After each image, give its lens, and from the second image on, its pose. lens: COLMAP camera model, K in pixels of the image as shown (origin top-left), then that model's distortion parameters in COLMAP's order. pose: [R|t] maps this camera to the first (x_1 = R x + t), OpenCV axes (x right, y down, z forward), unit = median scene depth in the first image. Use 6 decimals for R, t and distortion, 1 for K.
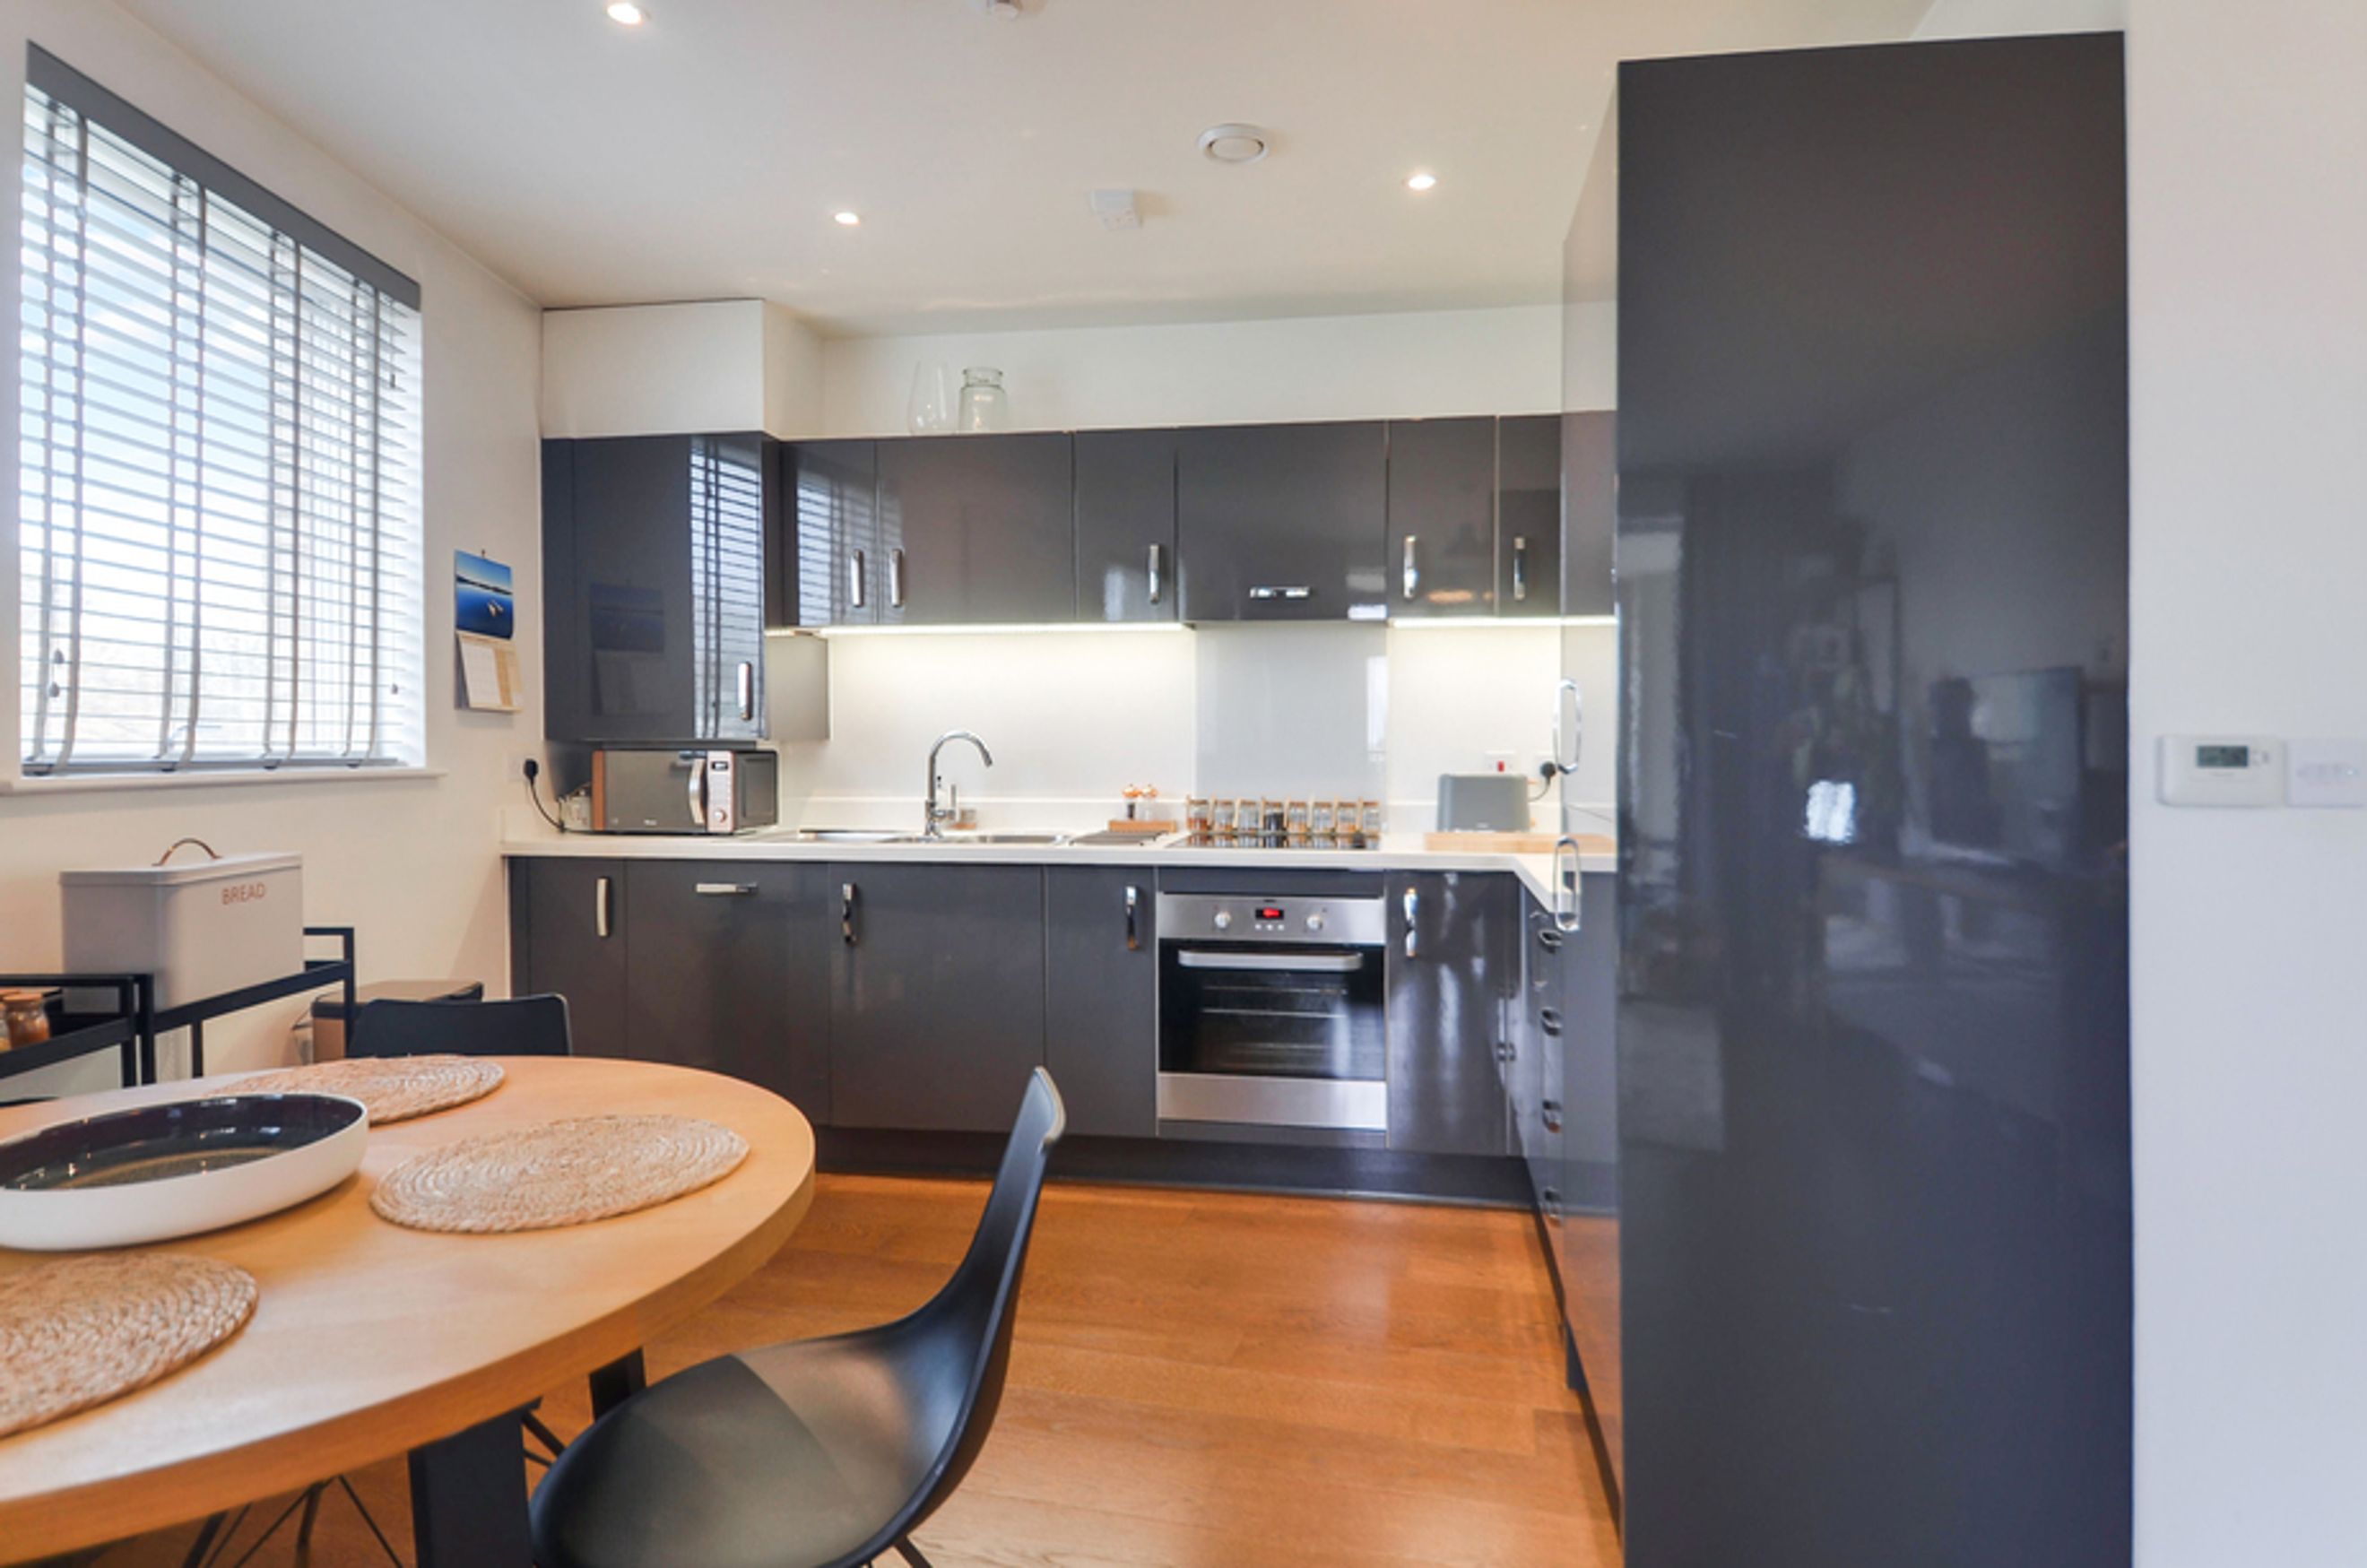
lens RADIAL K [[1285.9, 0, 1230.4], [0, 1285.9, 760.0], [0, 0, 1]] dist [0.023699, 0.000659]
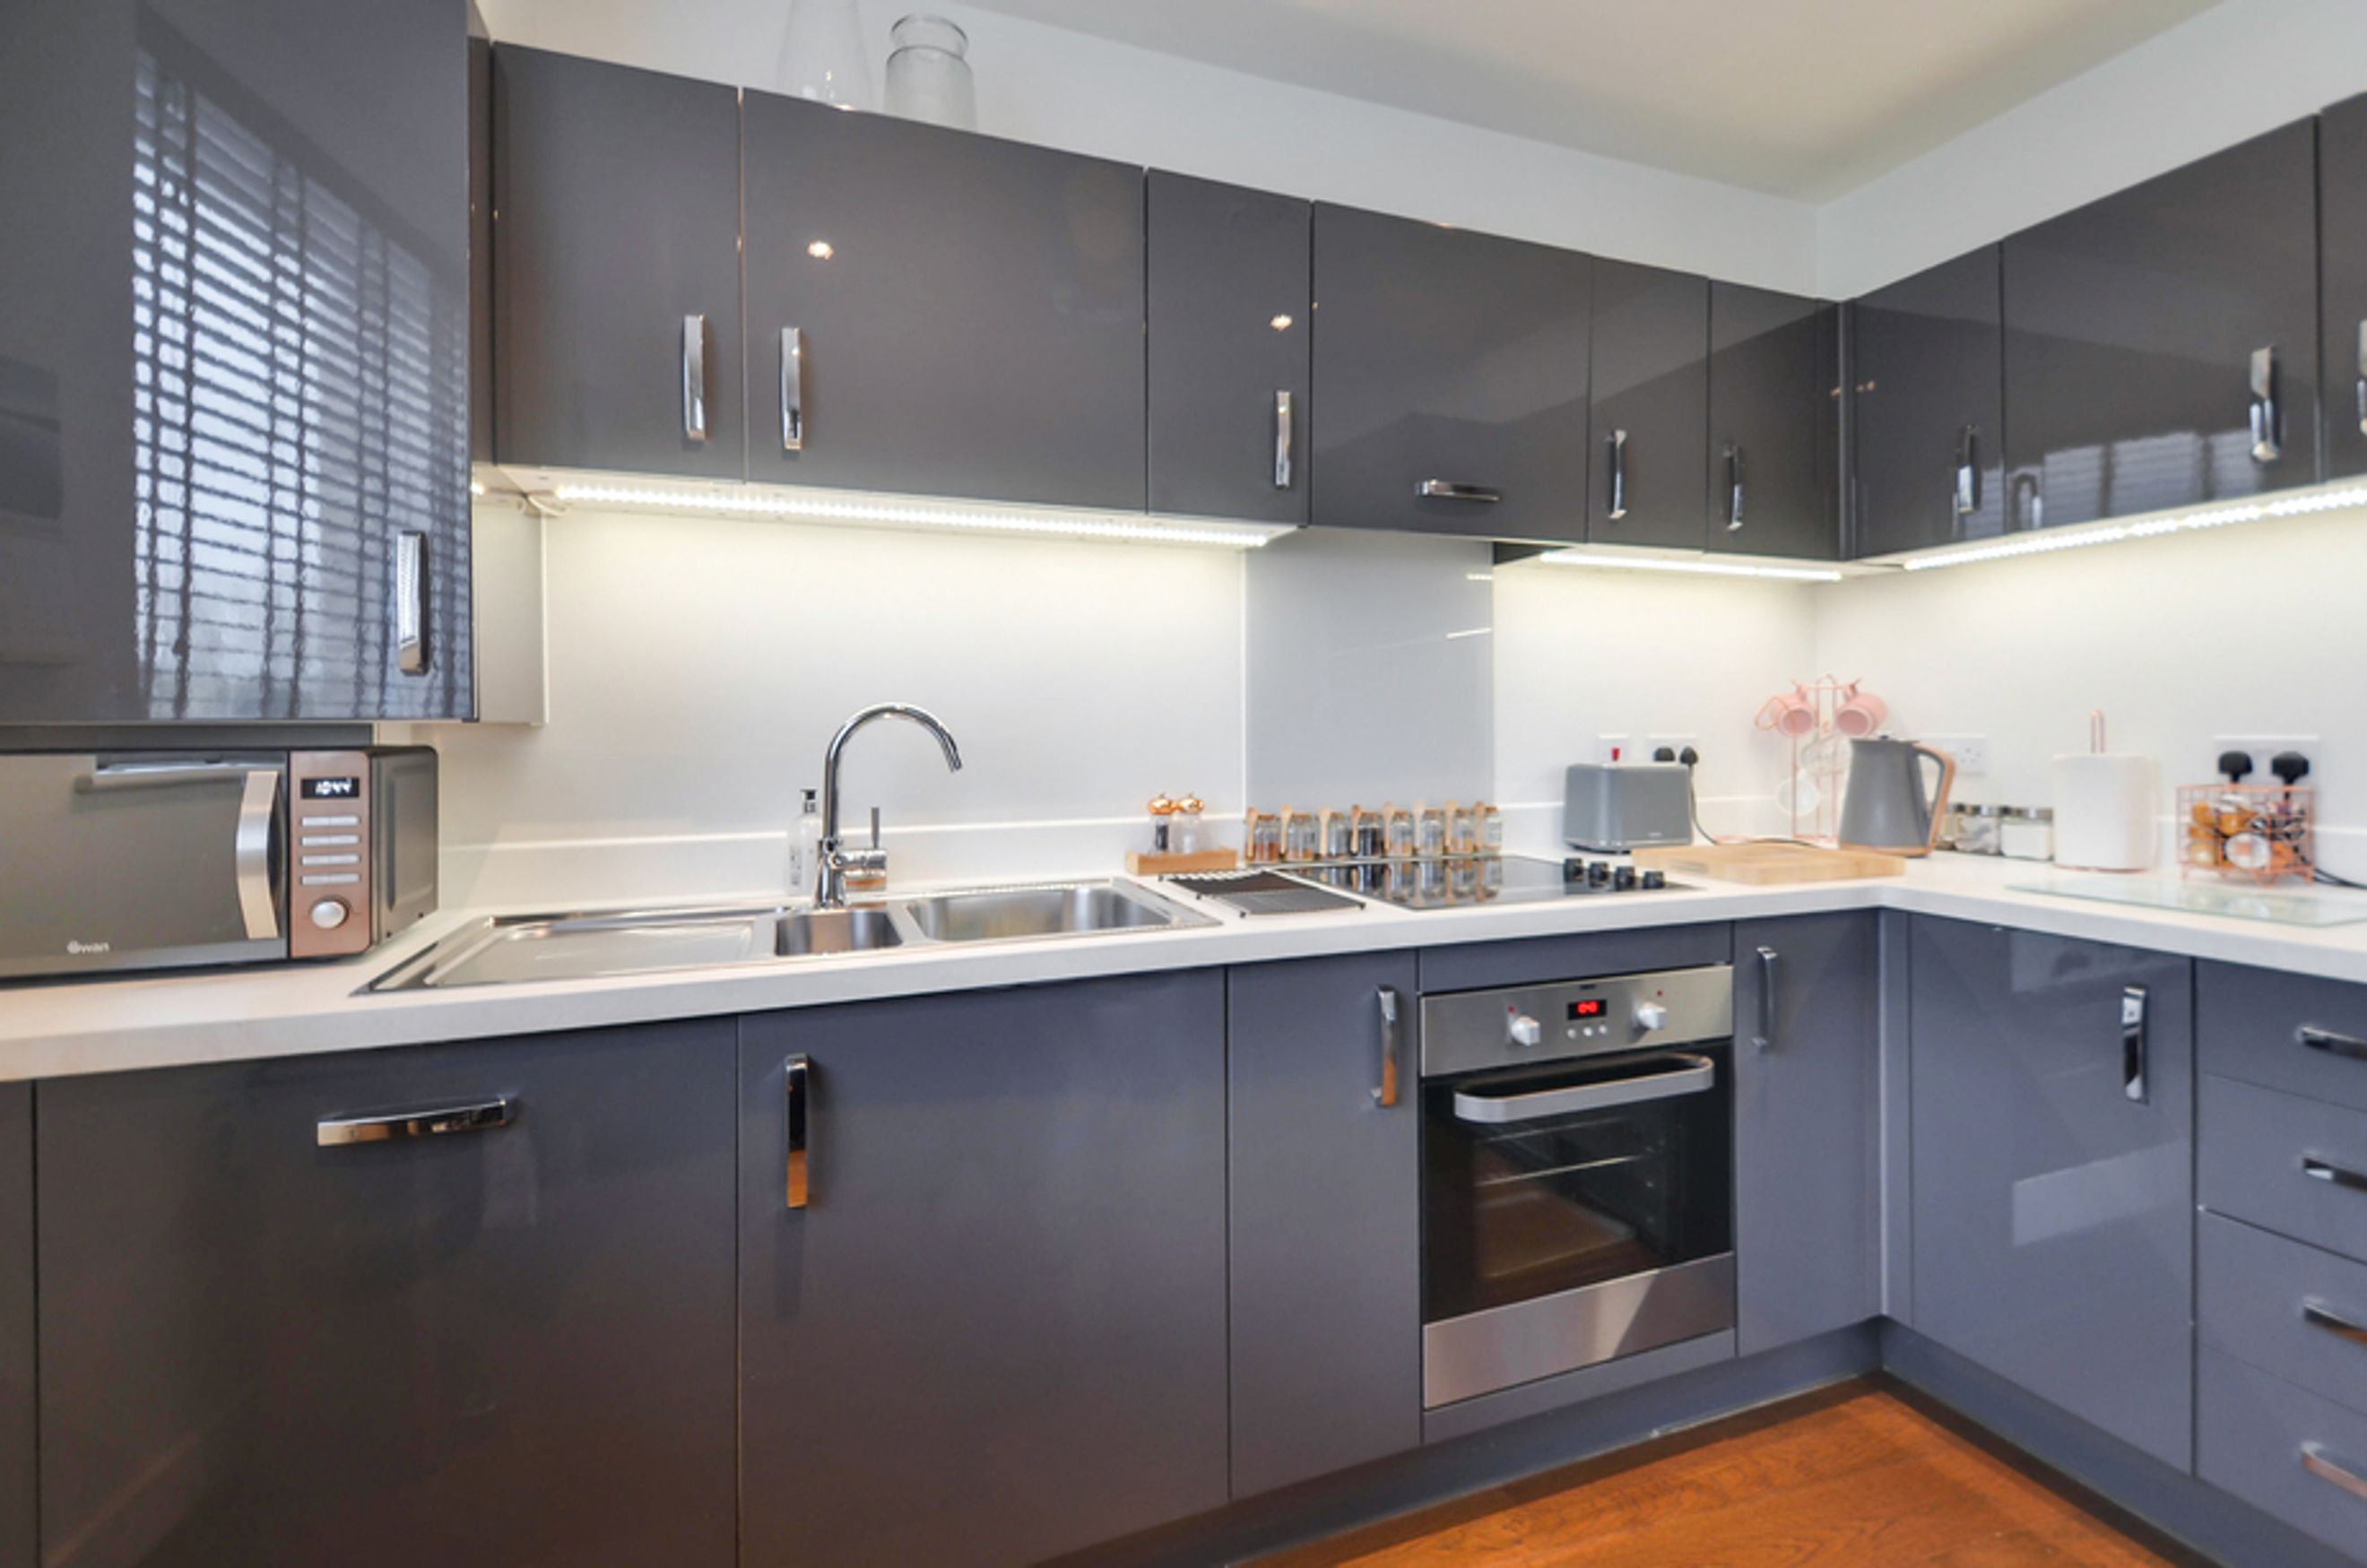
lens RADIAL K [[1027.9, 0, 1182.8], [0, 1027.9, 731.5], [0, 0, 1]] dist [0.006944, -0.000105]
pose [[0.874116, -0.005941, 0.485681, -0.312747], [0.012850, 0.999858, -0.010896, -0.005087], [-0.485547, 0.015766, 0.874068, 0.580458]]
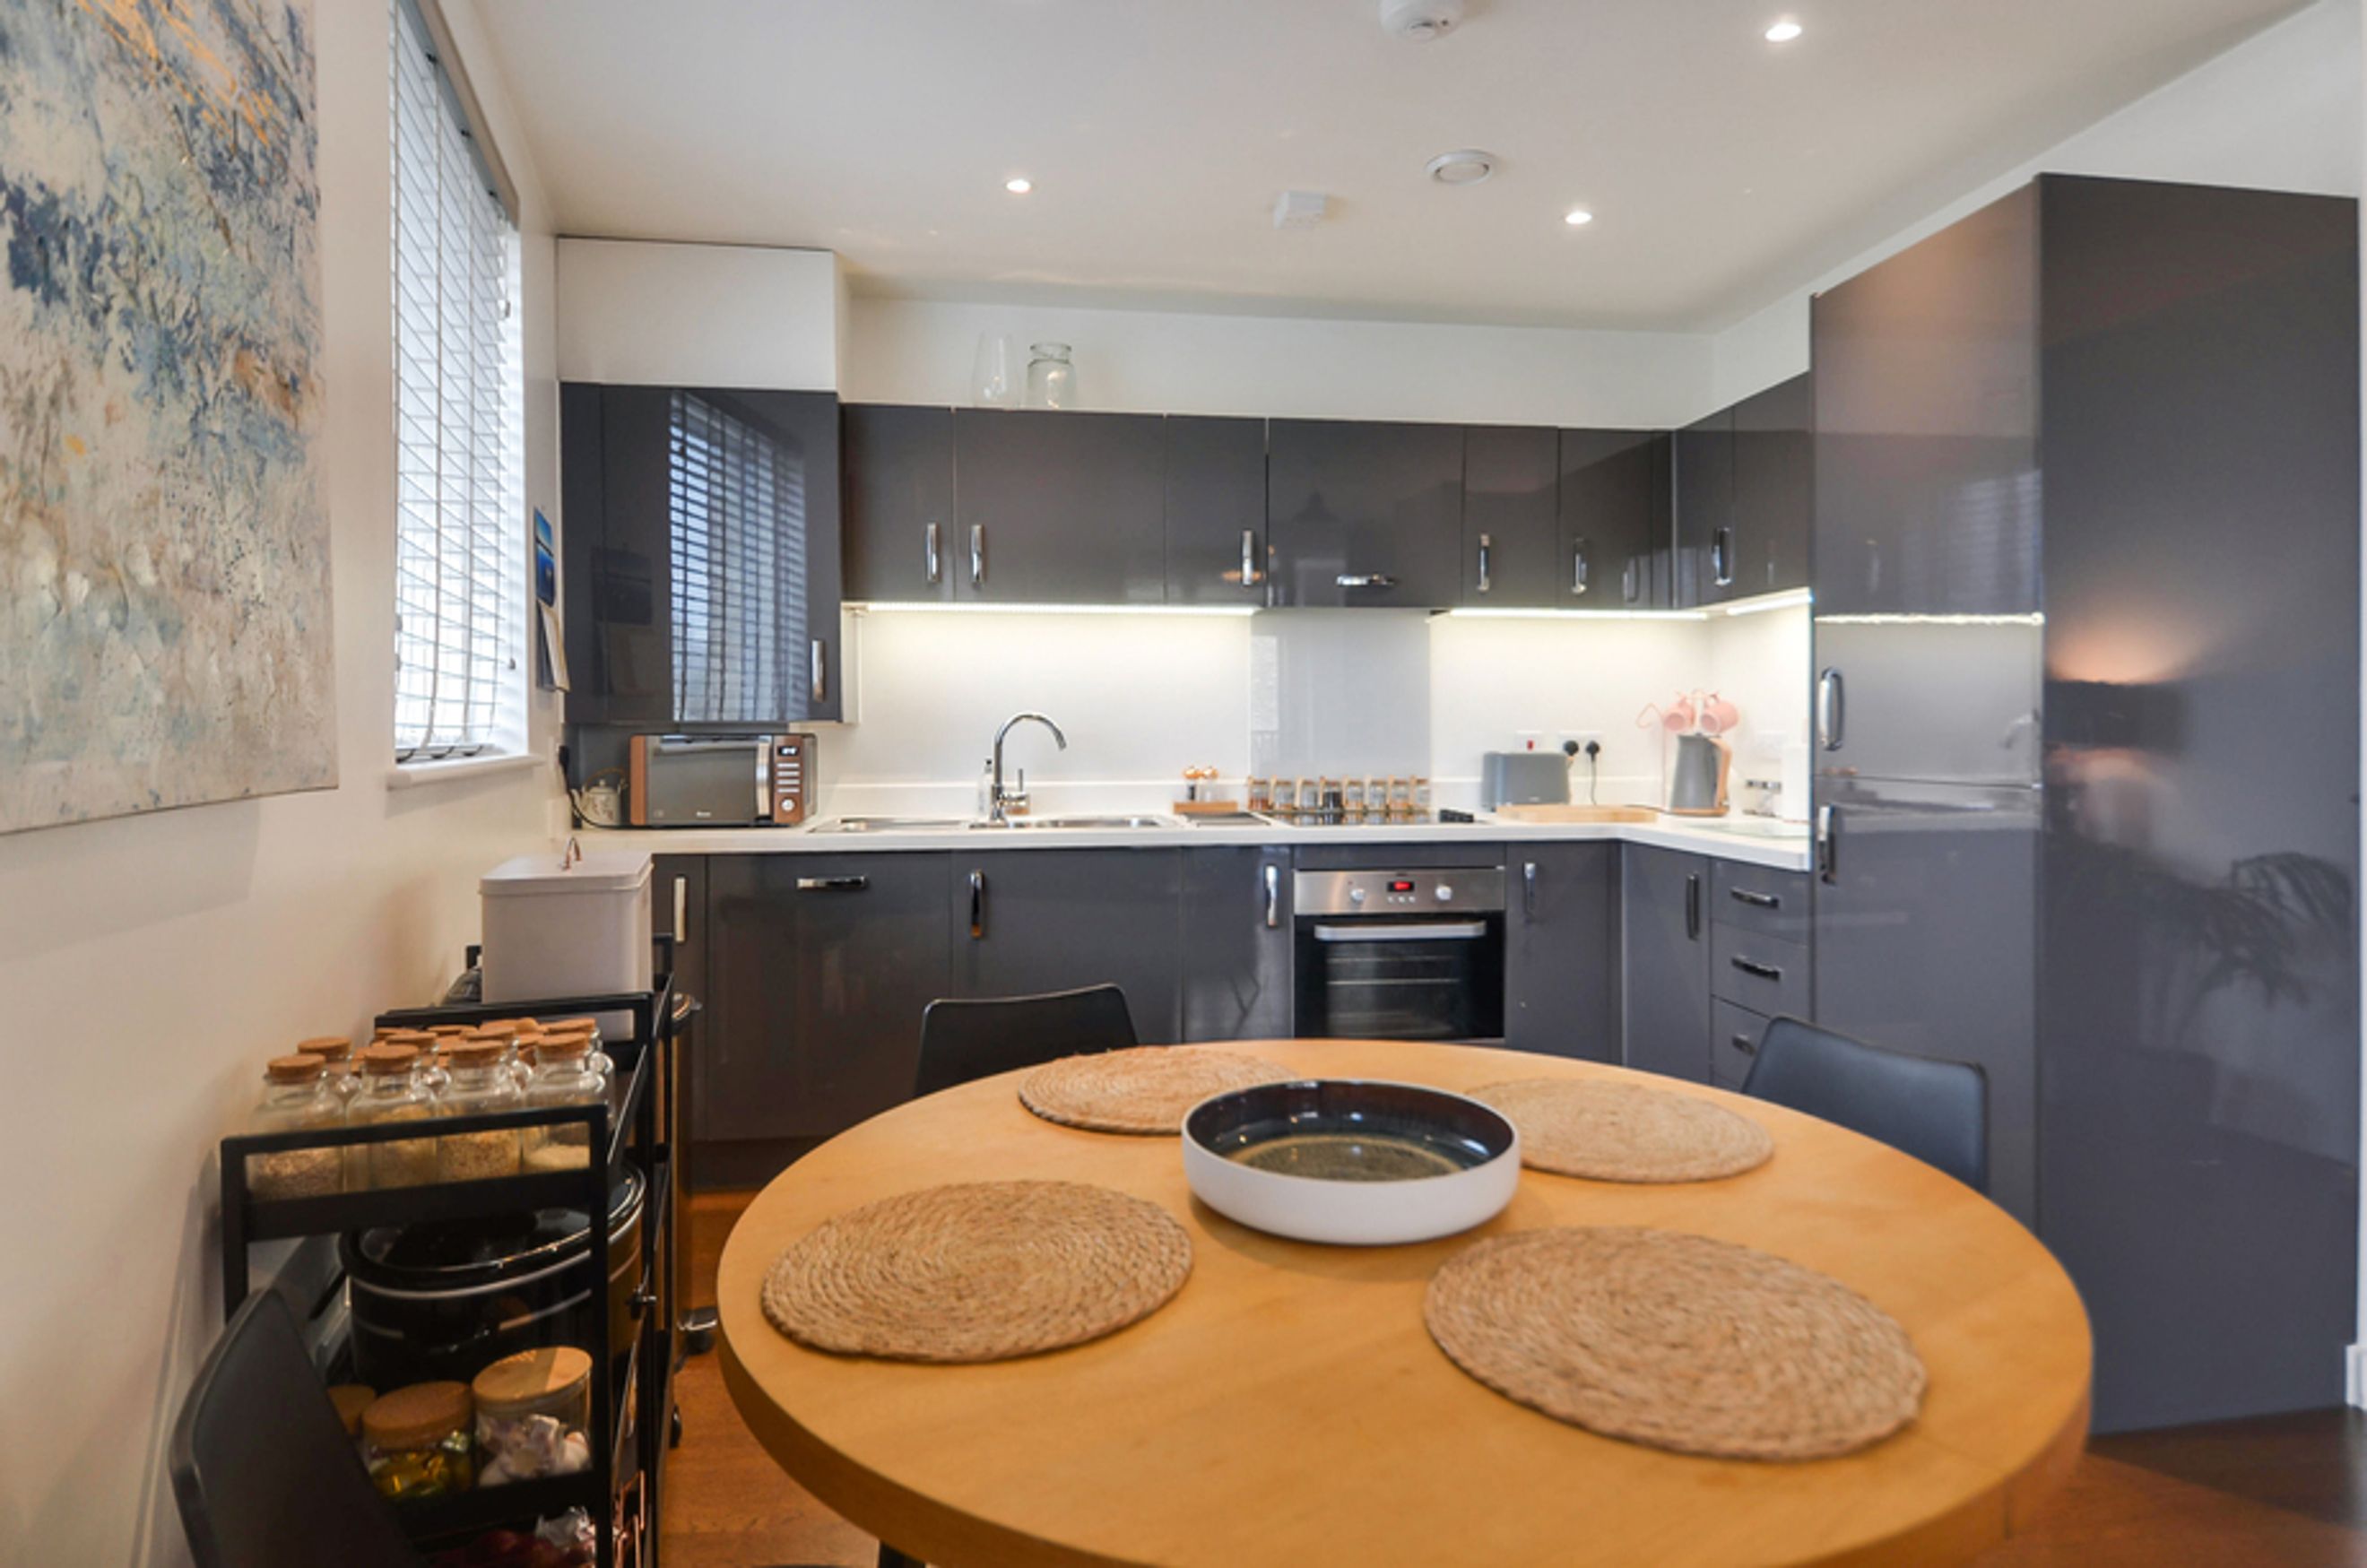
lens RADIAL K [[1285.9, 0, 1207.3], [0, 1285.9, 719.4], [0, 0, 1]] dist [0.023699, 0.000659]
pose [[0.955930, -0.001877, 0.293589, -0.369819], [0.007565, 0.999805, -0.018240, 0.000995], [-0.293497, 0.019657, 0.955758, 0.033651]]
